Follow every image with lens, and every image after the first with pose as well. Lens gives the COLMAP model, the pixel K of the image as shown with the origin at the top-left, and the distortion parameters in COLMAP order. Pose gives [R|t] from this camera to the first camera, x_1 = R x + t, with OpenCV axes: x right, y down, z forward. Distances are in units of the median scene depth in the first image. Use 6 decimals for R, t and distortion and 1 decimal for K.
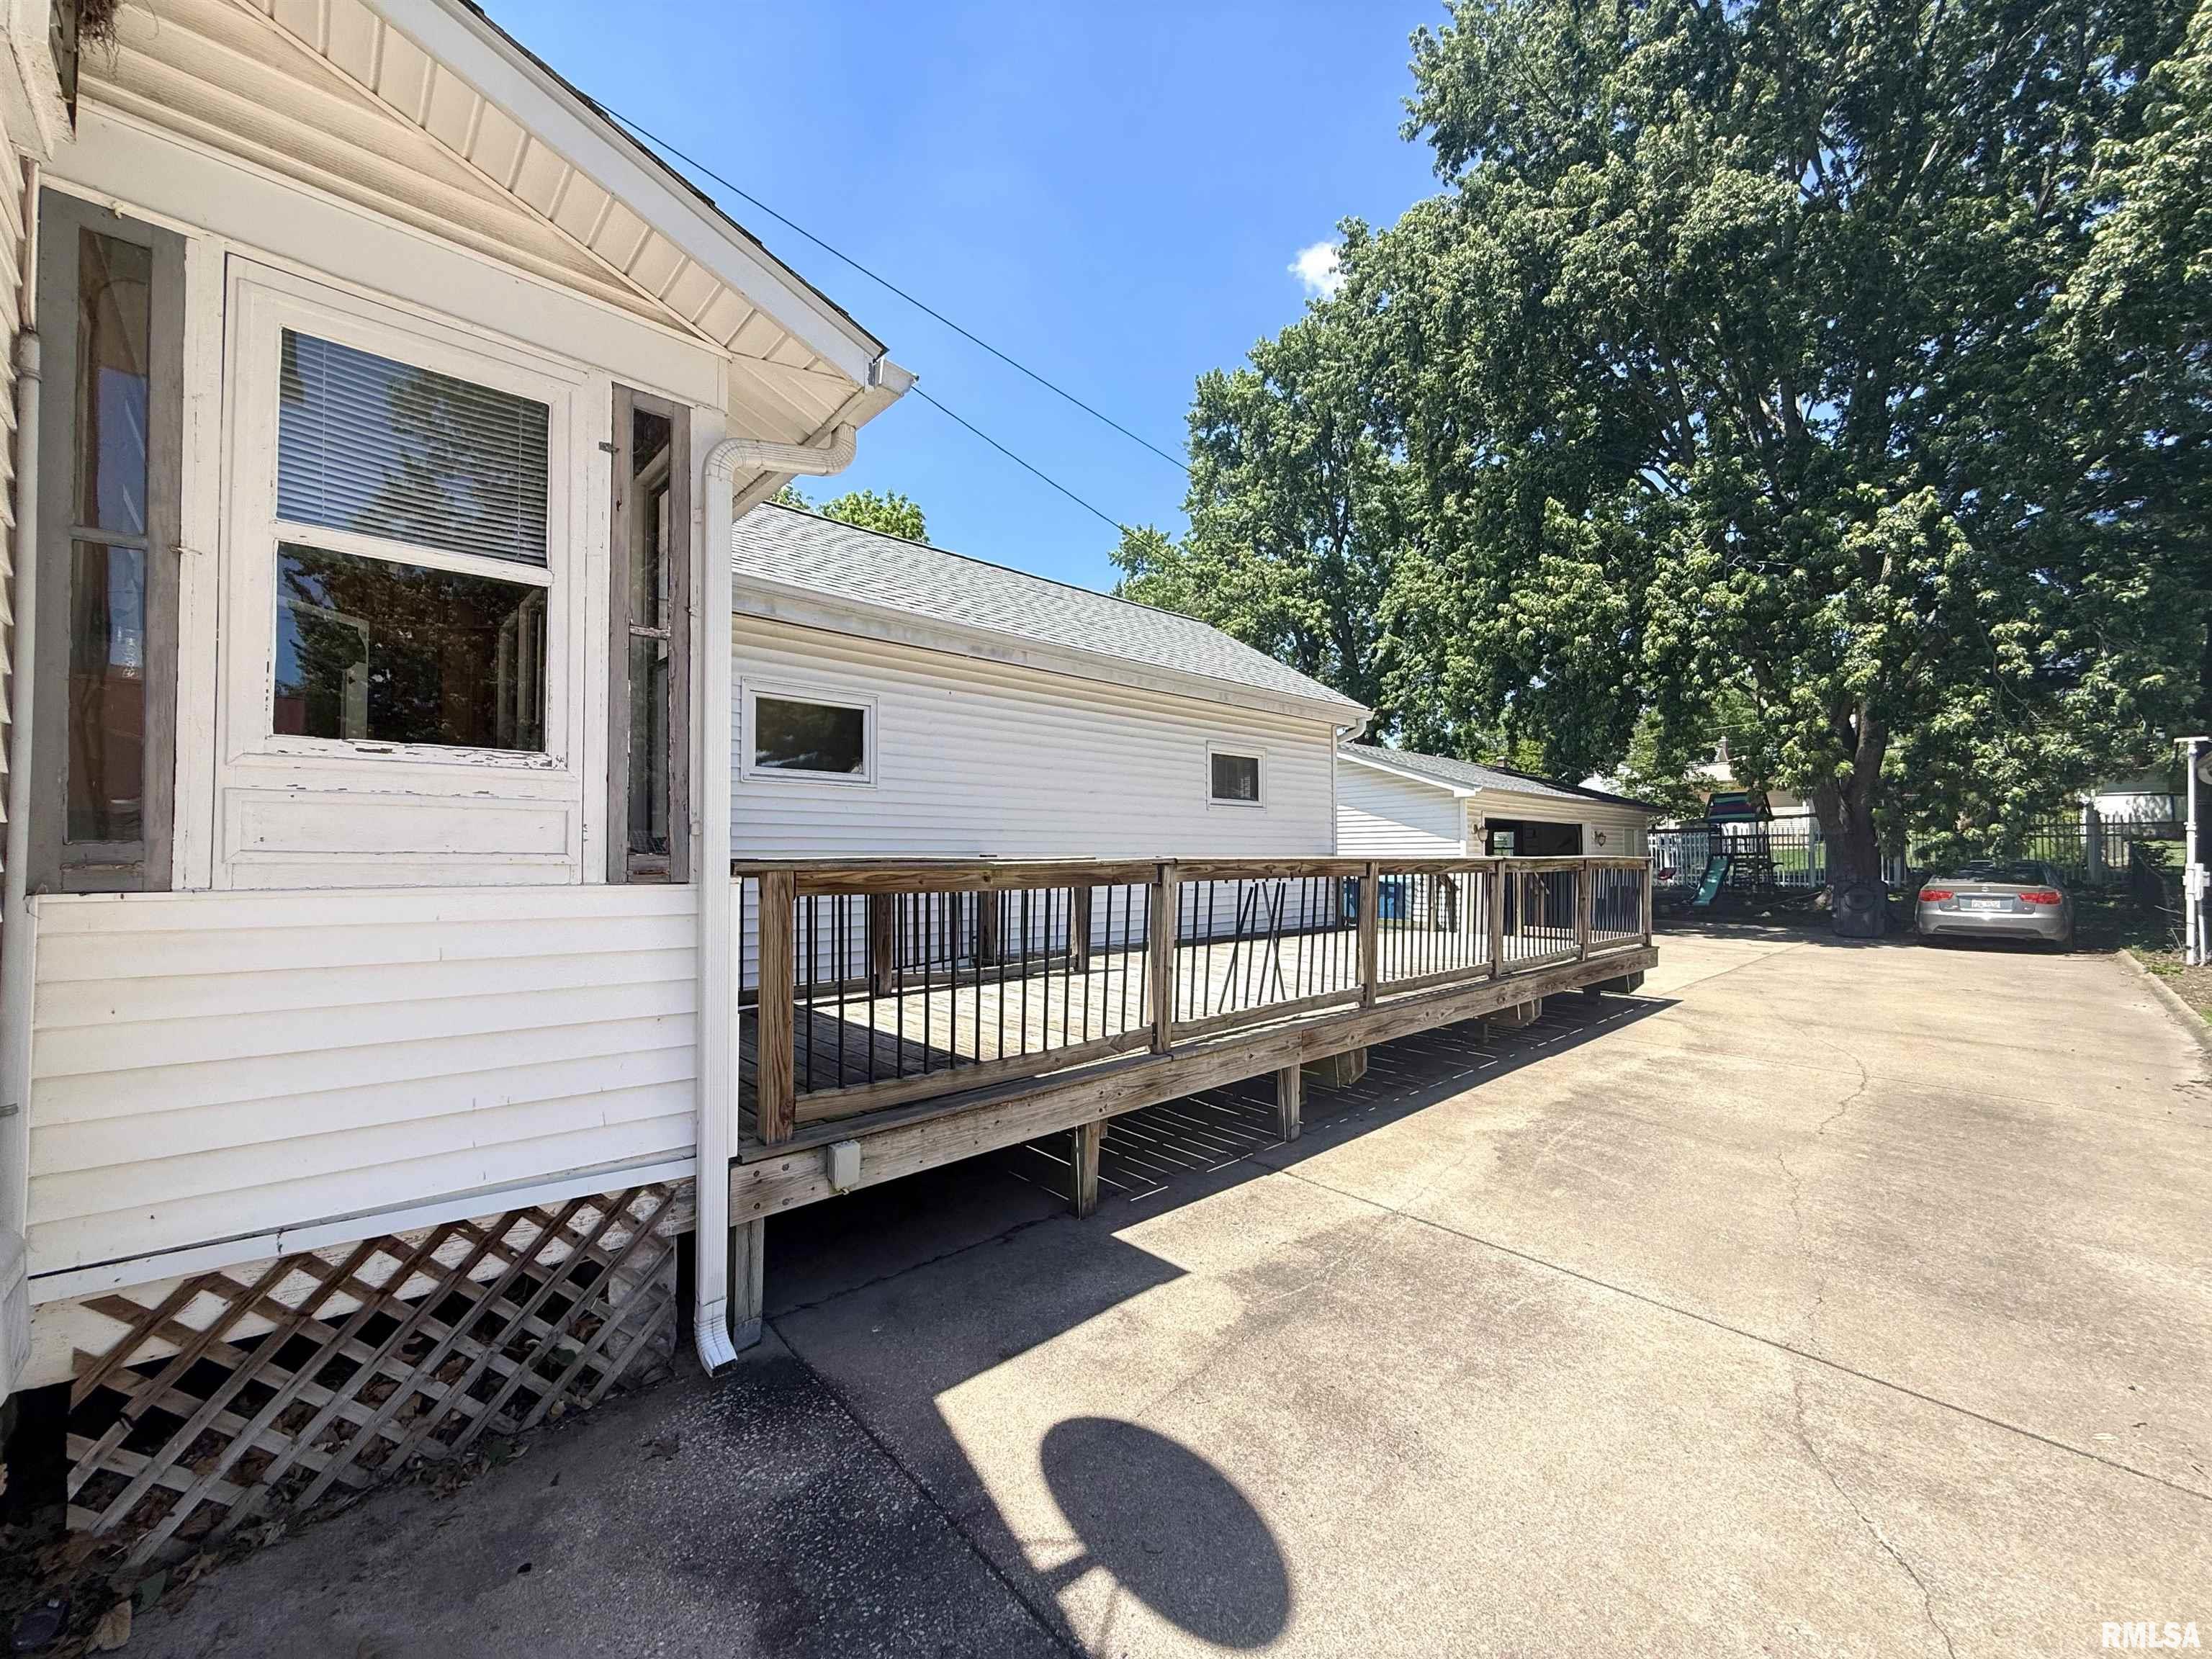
lens RADIAL K [[881.7, 0, 1101.1], [0, 881.7, 832.2], [0, 0, 1]] dist [-0.000056, 0.000186]
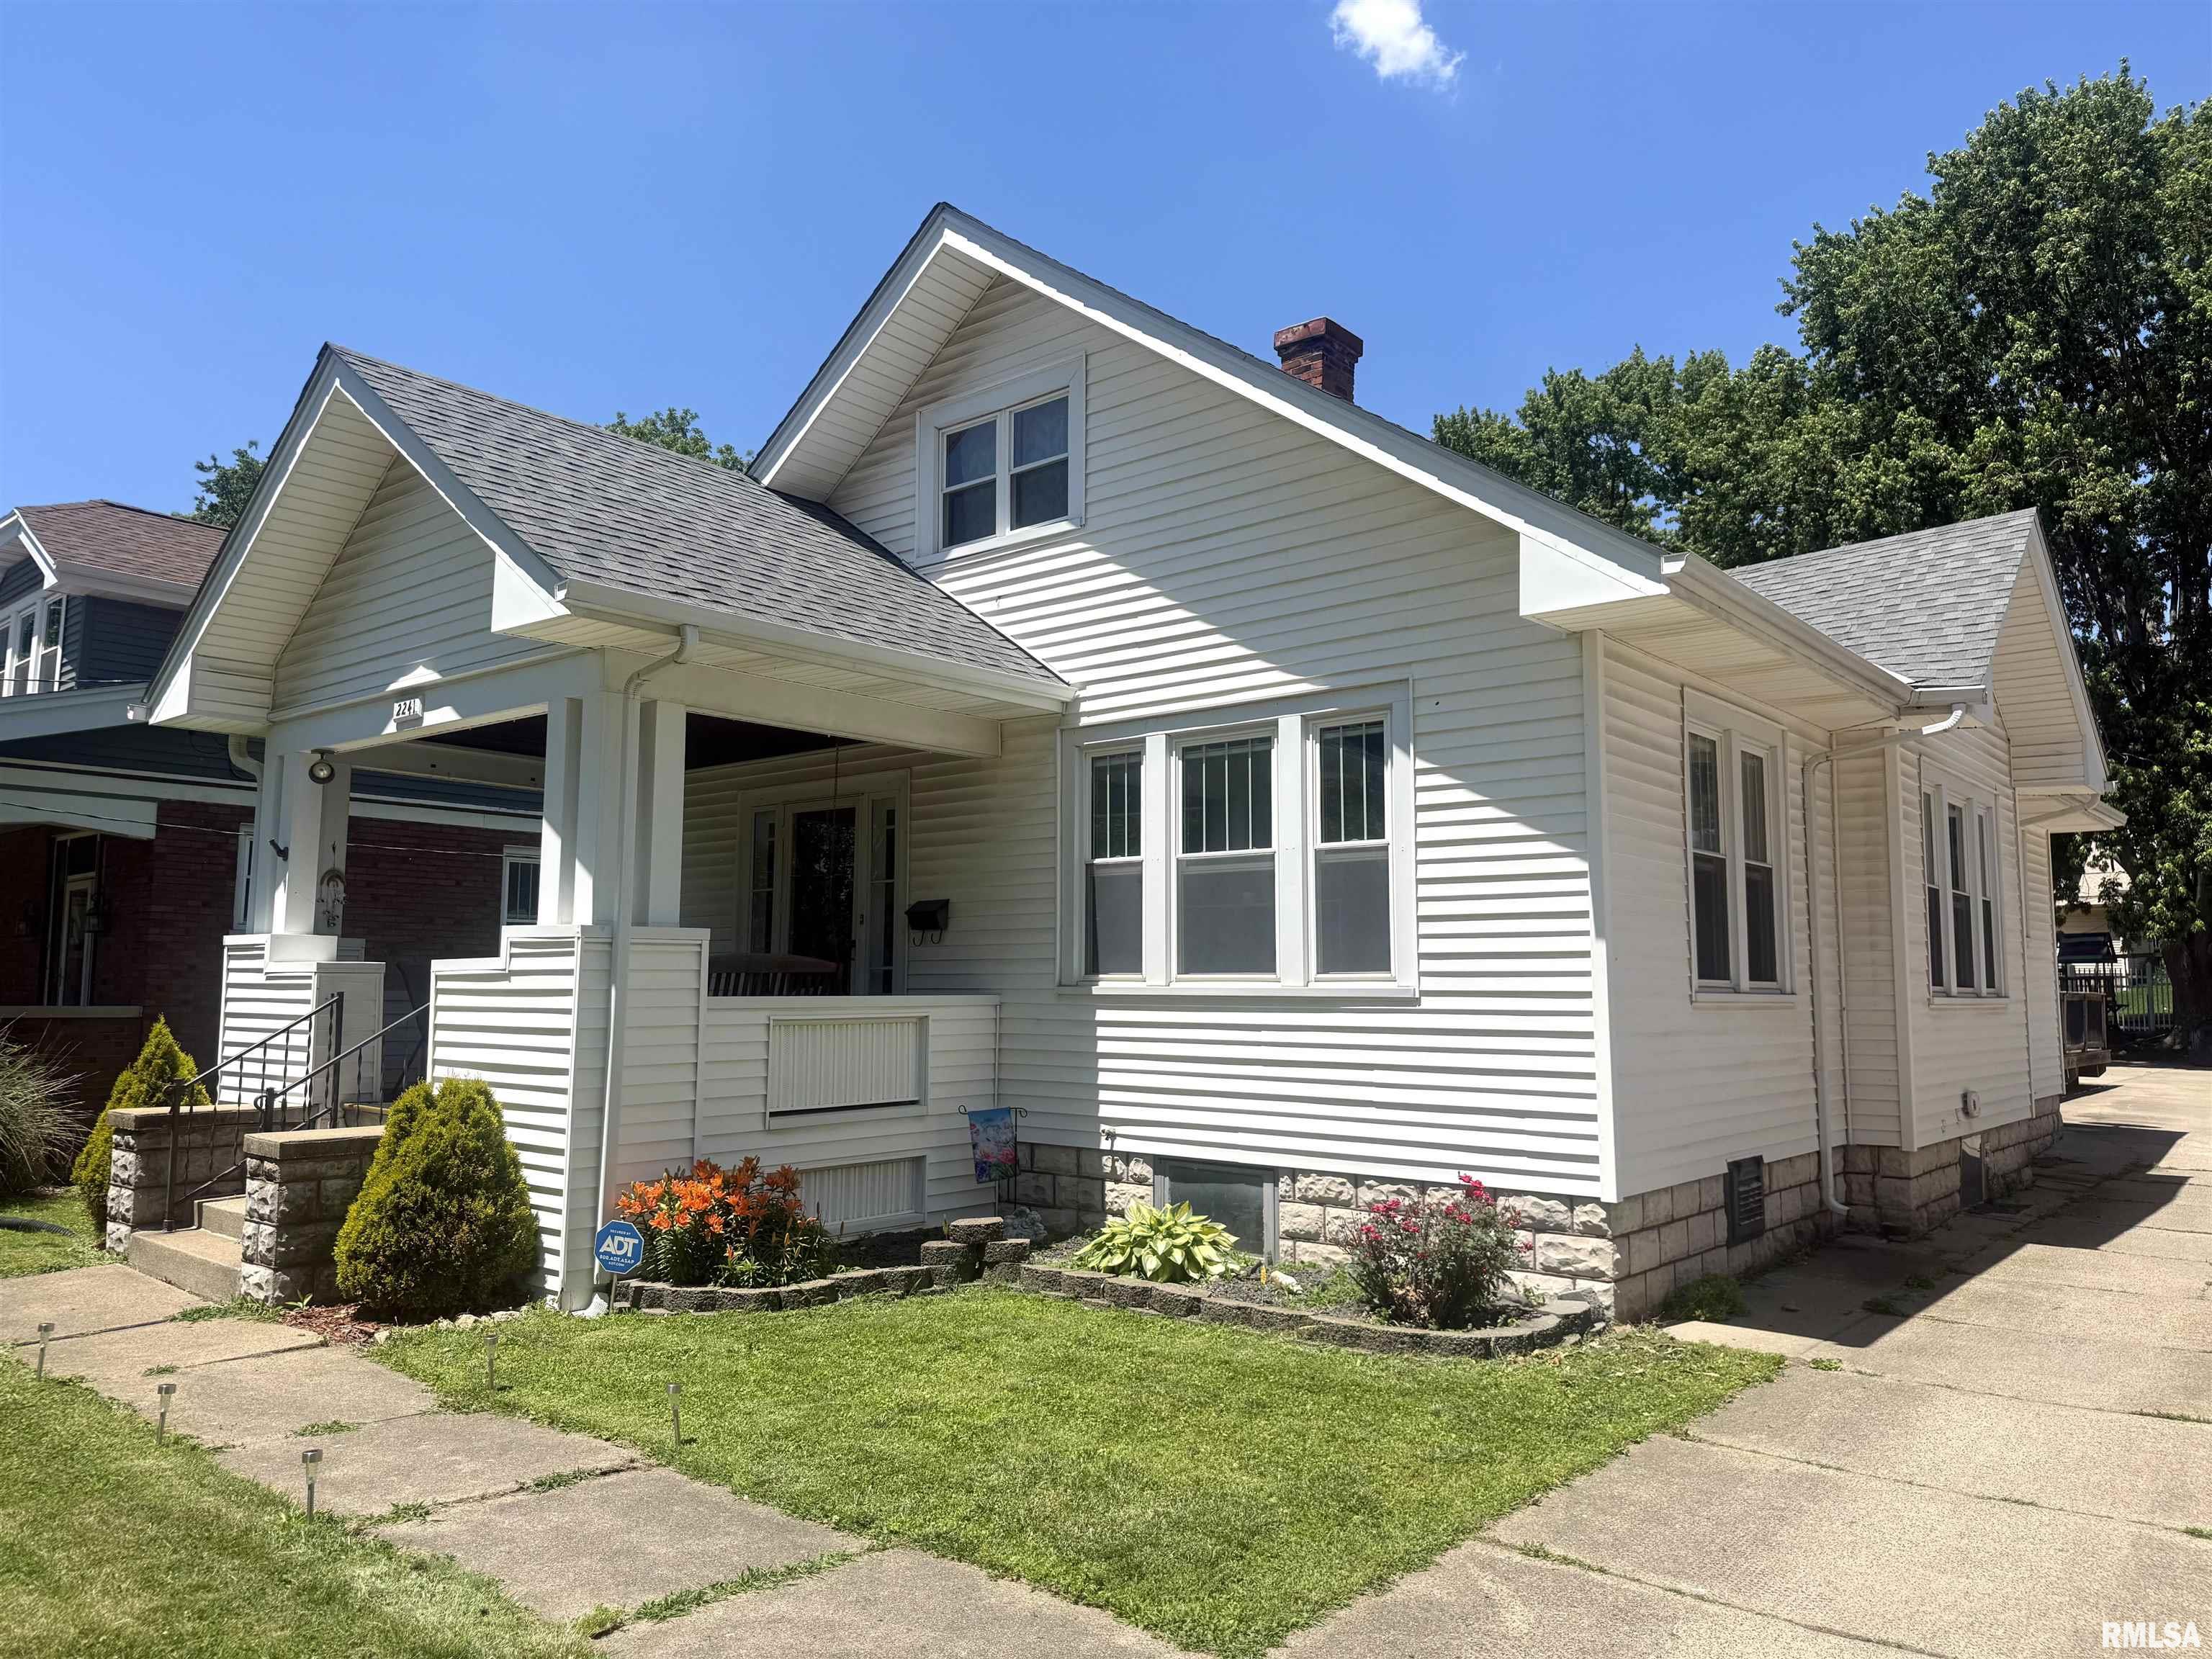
lens RADIAL K [[1552.1, 0, 1106.0], [0, 1552.1, 829.5], [0, 0, 1]] dist [0.051529, -0.036374]
pose [[0.991984, 0.022913, 0.124267, -1.836400], [-0.012889, 0.996640, -0.080881, -0.012060], [-0.125703, 0.078631, 0.988947, -1.942956]]
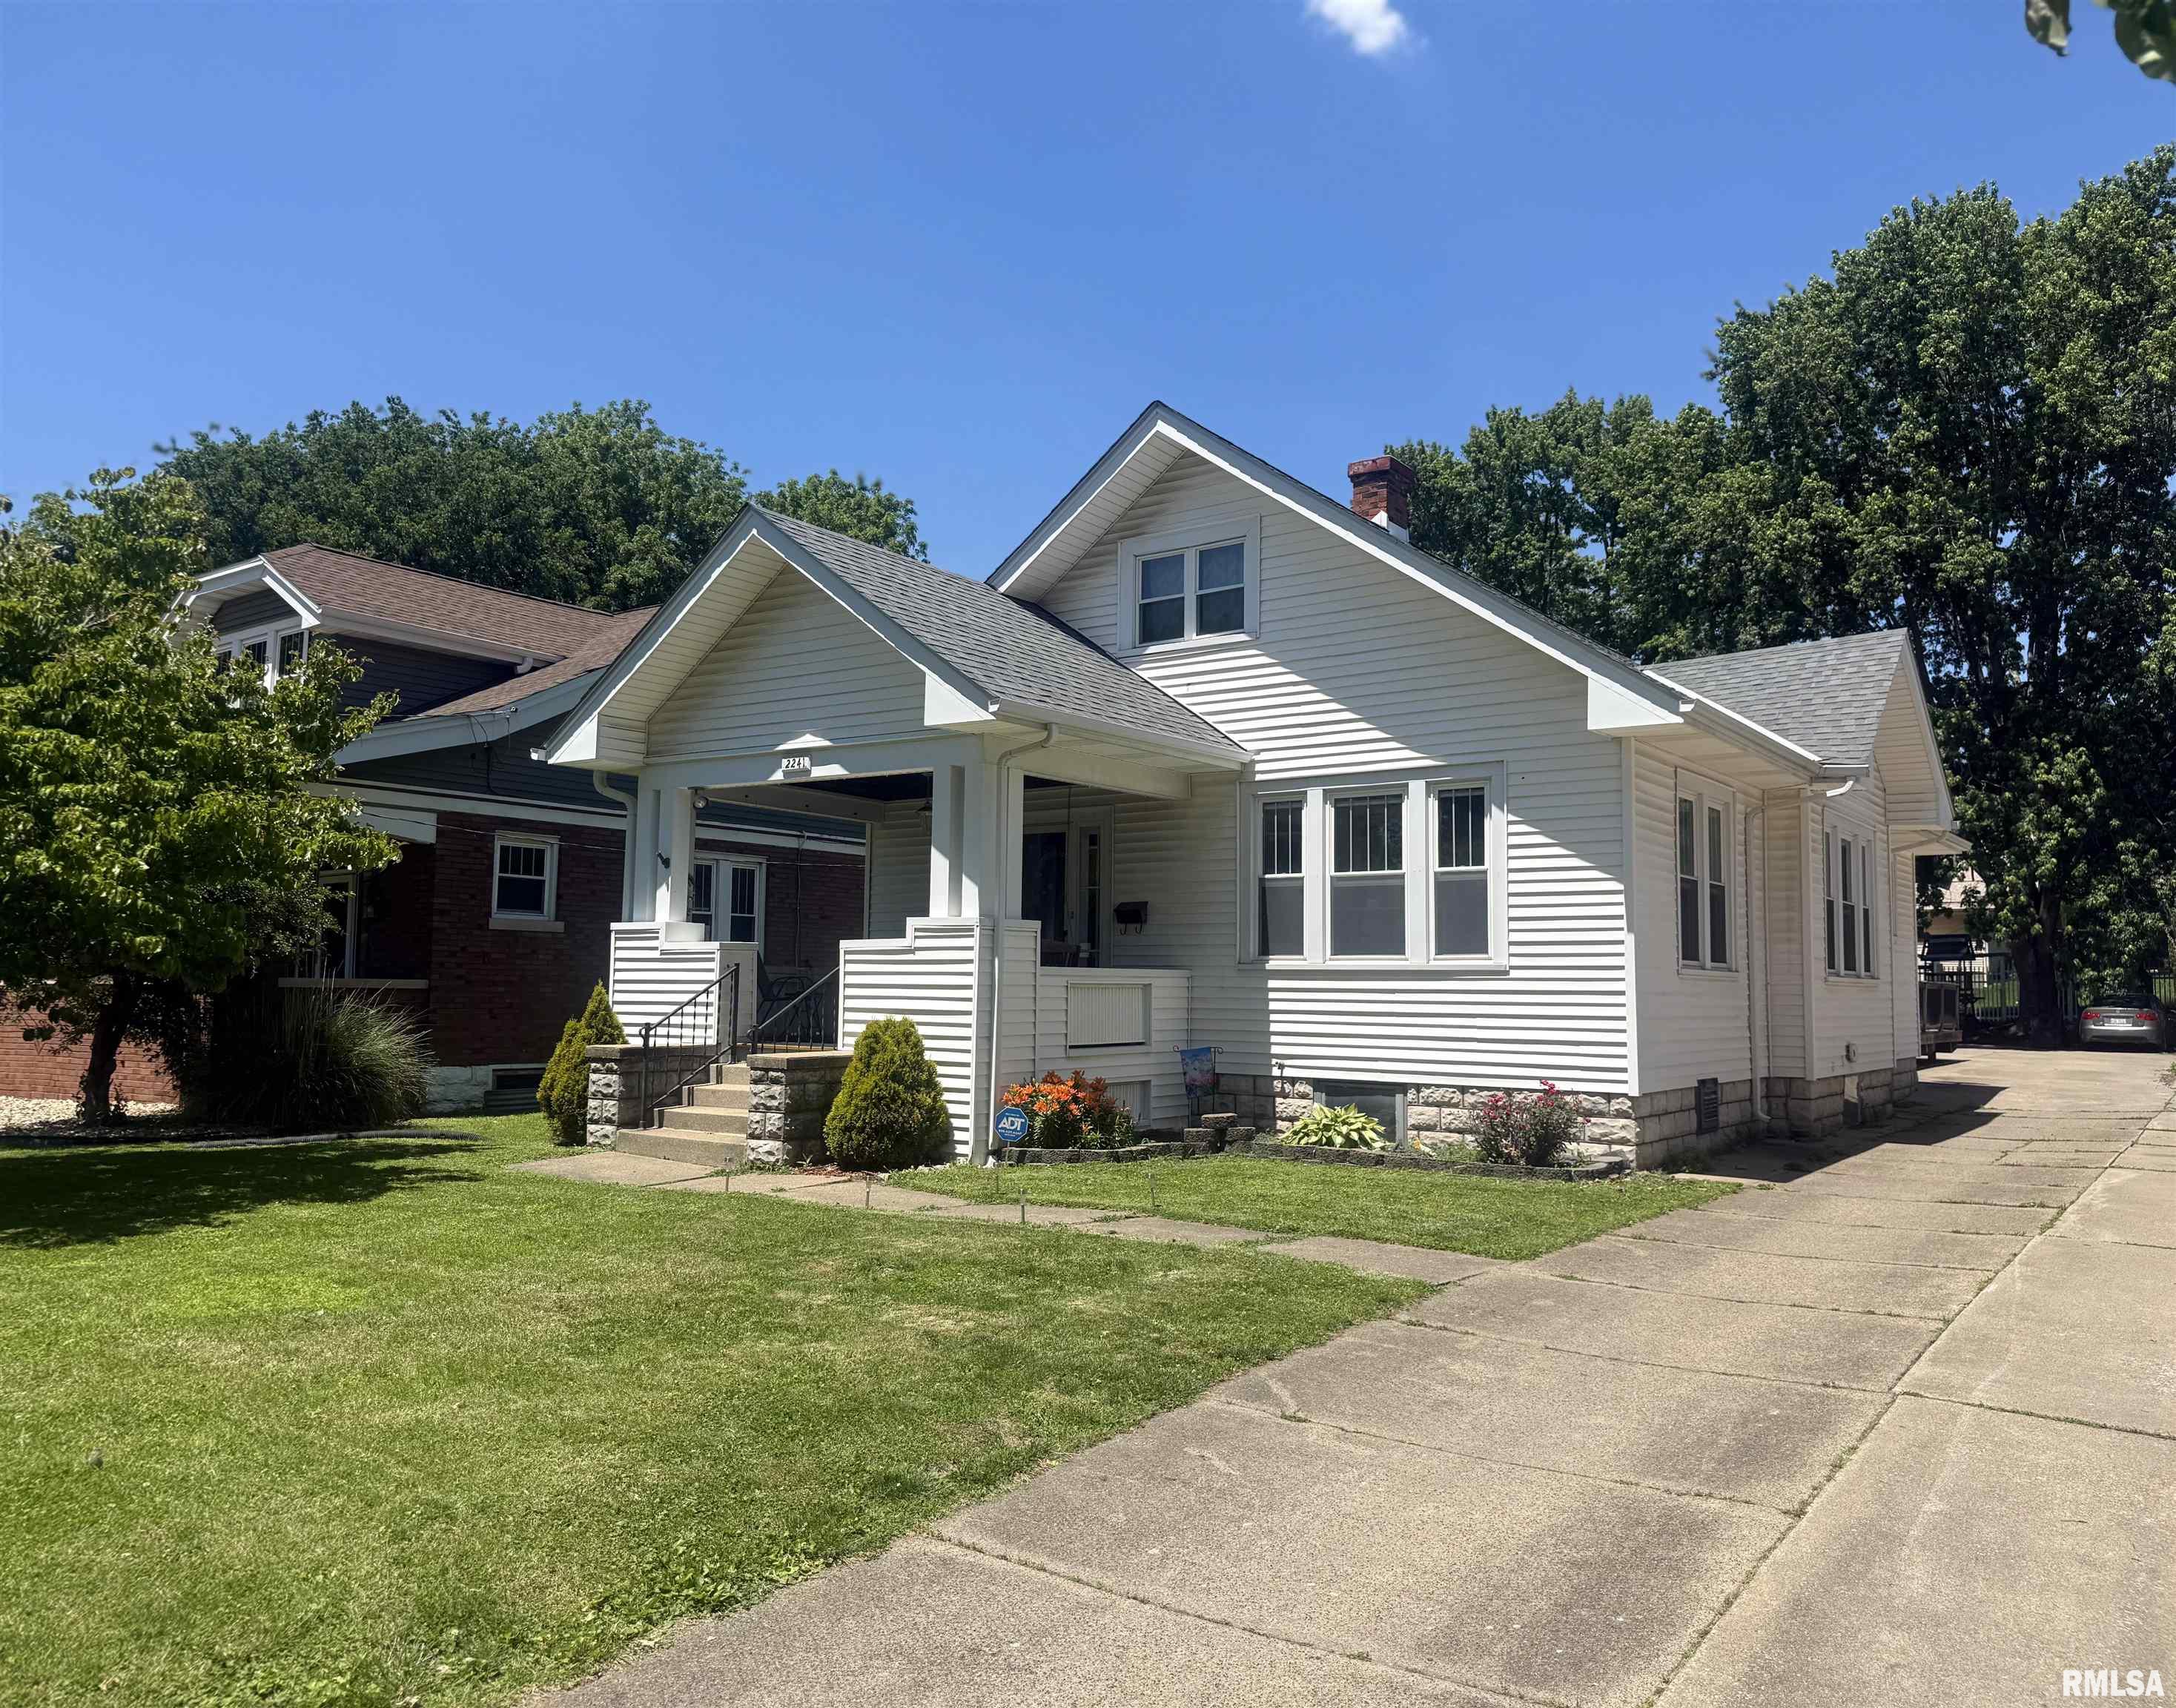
lens RADIAL K [[1594.9, 0, 1150.1], [0, 1594.9, 857.0], [0, 0, 1]] dist [0.117077, -0.157756]
pose [[0.975696, 0.032287, 0.216738, -2.258464], [-0.019548, 0.997967, -0.060667, 0.006221], [-0.218256, 0.054955, 0.974343, -2.520192]]
